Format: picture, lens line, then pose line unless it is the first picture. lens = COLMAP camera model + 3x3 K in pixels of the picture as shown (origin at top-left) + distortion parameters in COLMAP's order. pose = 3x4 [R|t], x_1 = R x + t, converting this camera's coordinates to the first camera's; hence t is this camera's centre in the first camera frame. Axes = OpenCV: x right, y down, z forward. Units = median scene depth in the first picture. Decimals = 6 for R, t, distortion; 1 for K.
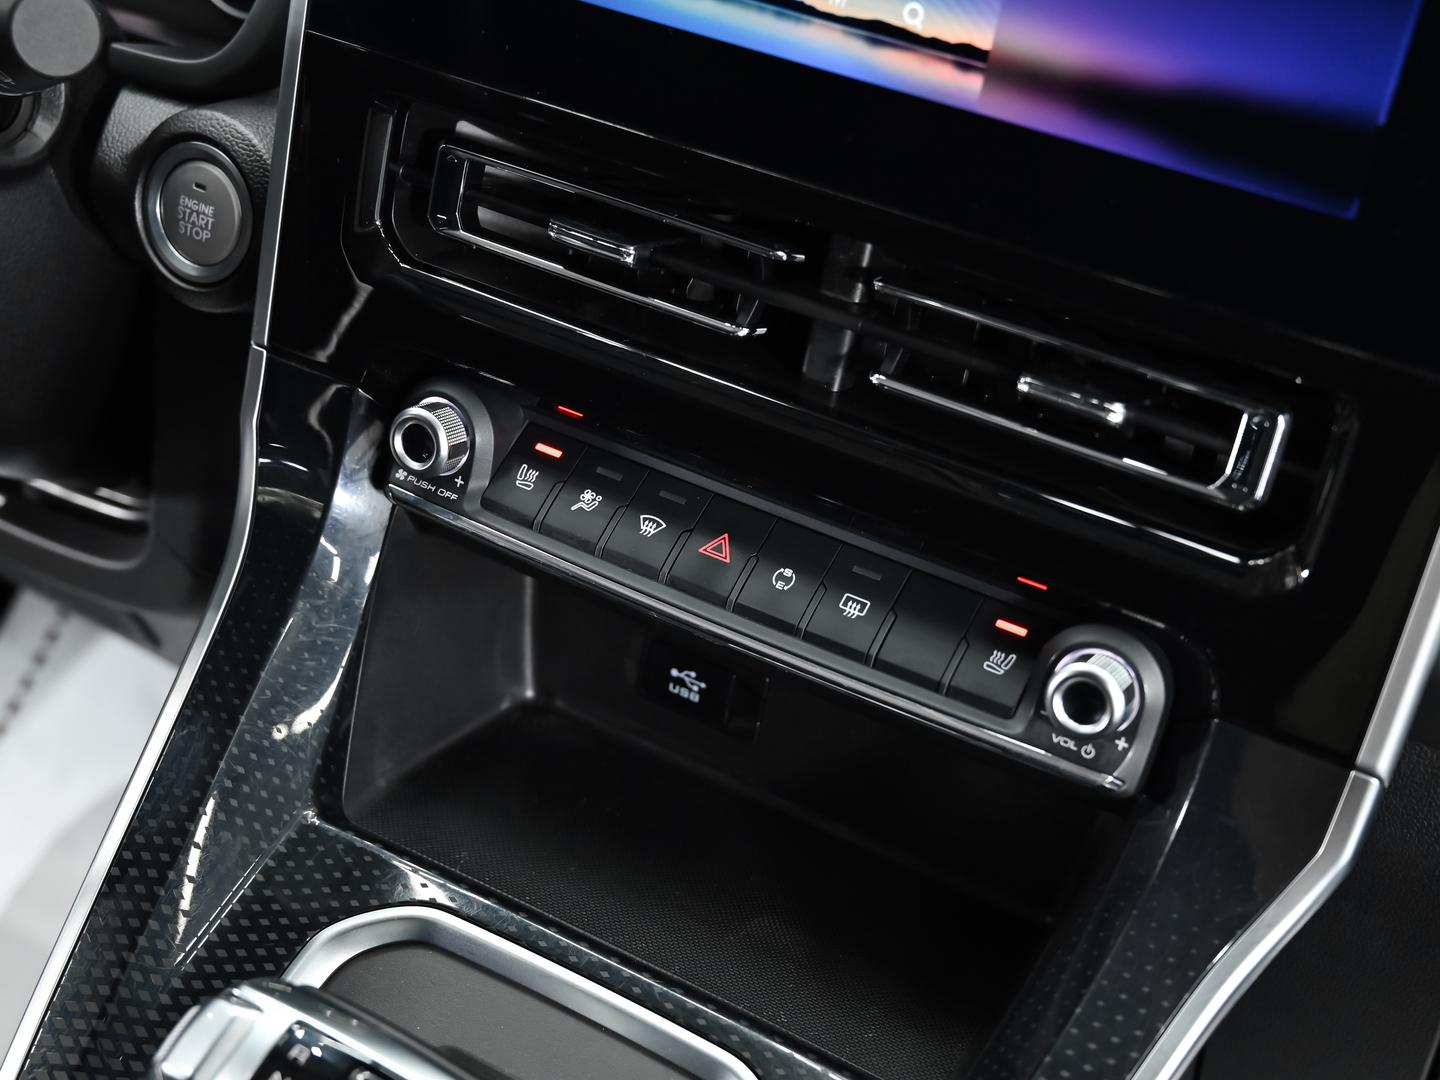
lens RADIAL K [[2130.3, 0, 720.0], [0, 2130.3, 540.0], [0, 0, 1]] dist [-0.010013, -0.027031]
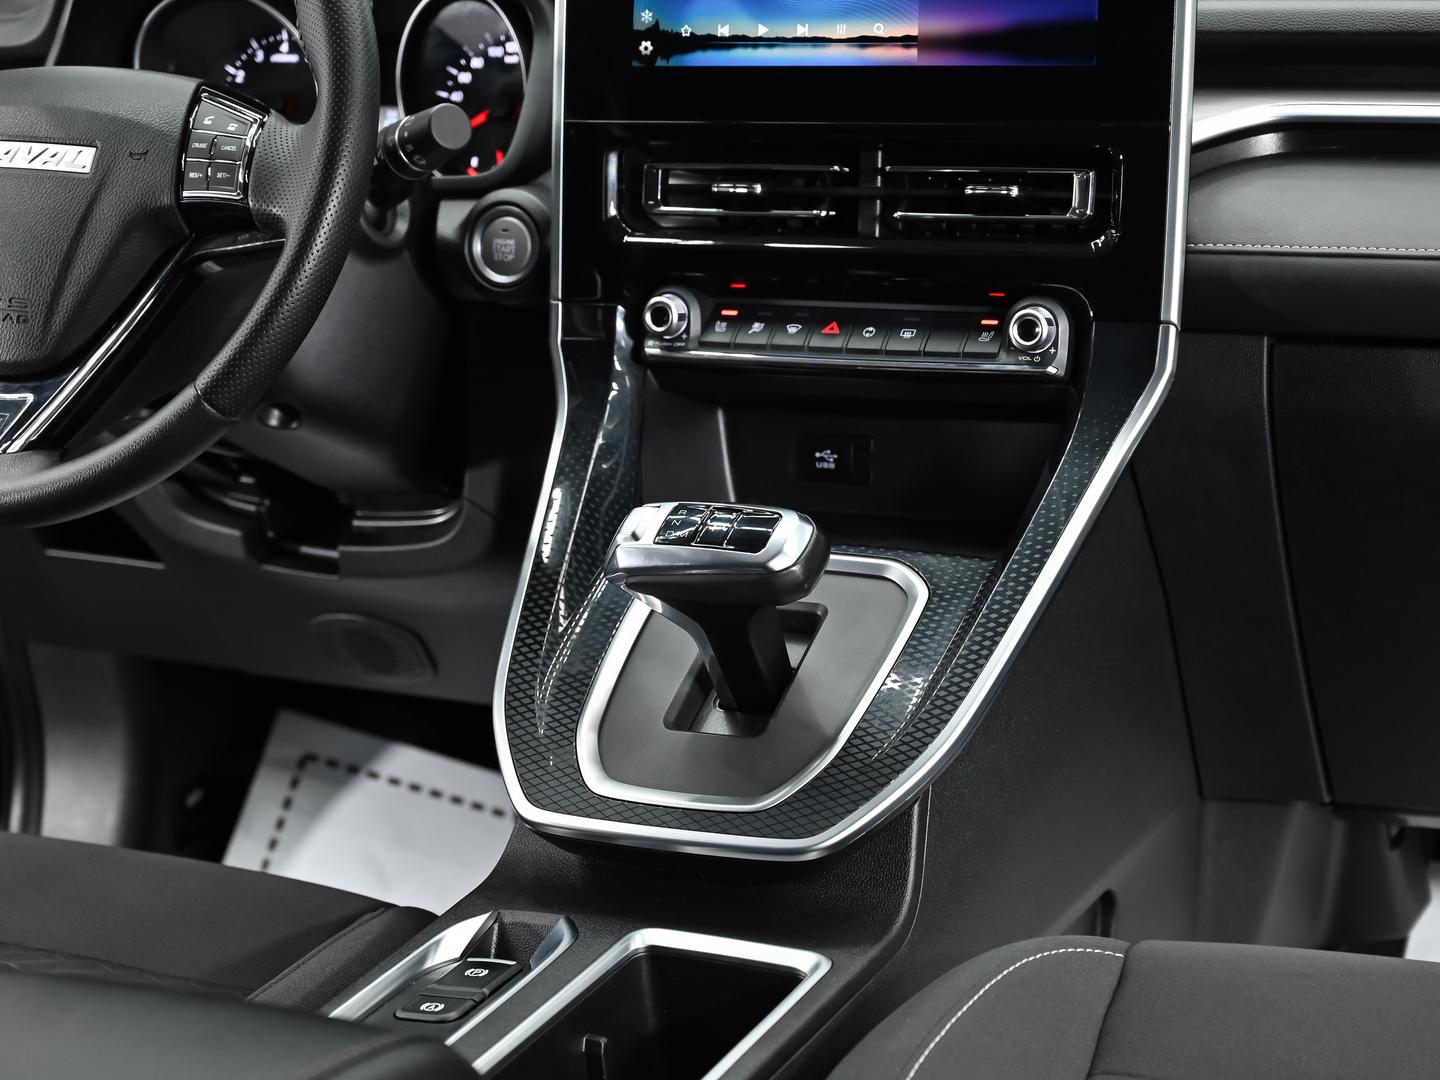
lens RADIAL K [[3048.5, 0, 720.0], [0, 3048.5, 540.0], [0, 0, 1]] dist [0.013341, -0.173246]
pose [[0.984267, -0.174757, 0.026048, -0.197489], [0.175421, 0.948910, -0.262291, 0.856093], [0.021120, 0.262734, 0.964637, -1.520362]]
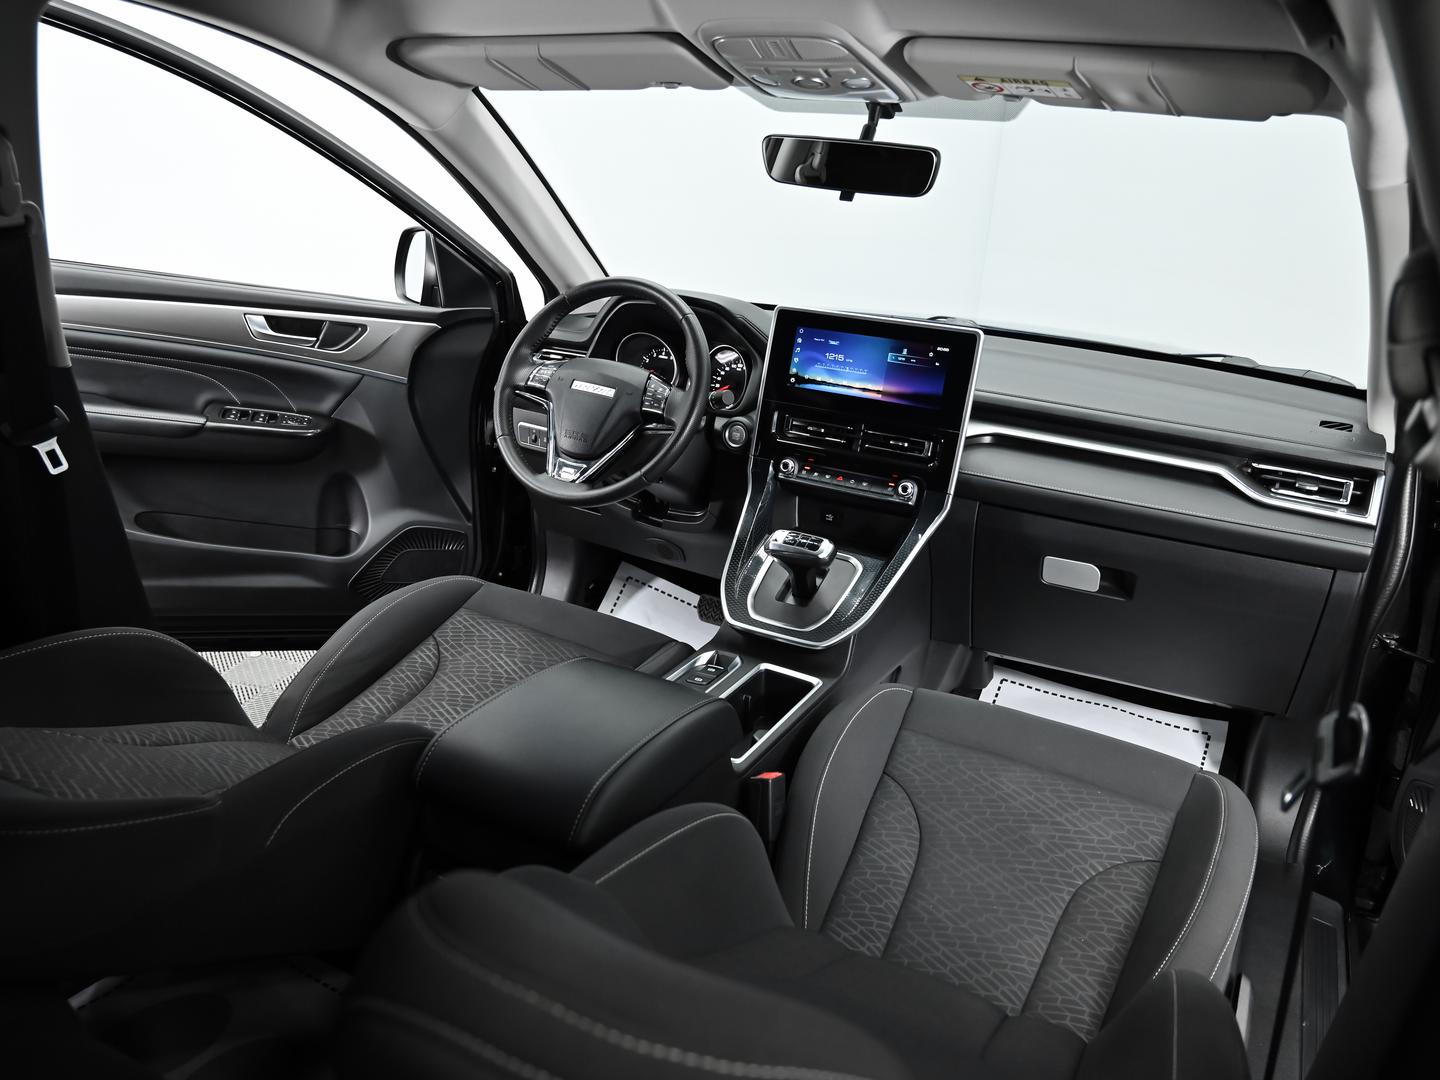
lens RADIAL K [[1065.7, 0, 720.0], [0, 1065.7, 540.0], [0, 0, 1]] dist [-0.008454, -0.001542]
pose [[0.998806, -0.040630, 0.027128, -0.413676], [0.045562, 0.975075, -0.217146, 0.783243], [-0.017629, 0.218123, 0.975762, -1.802963]]
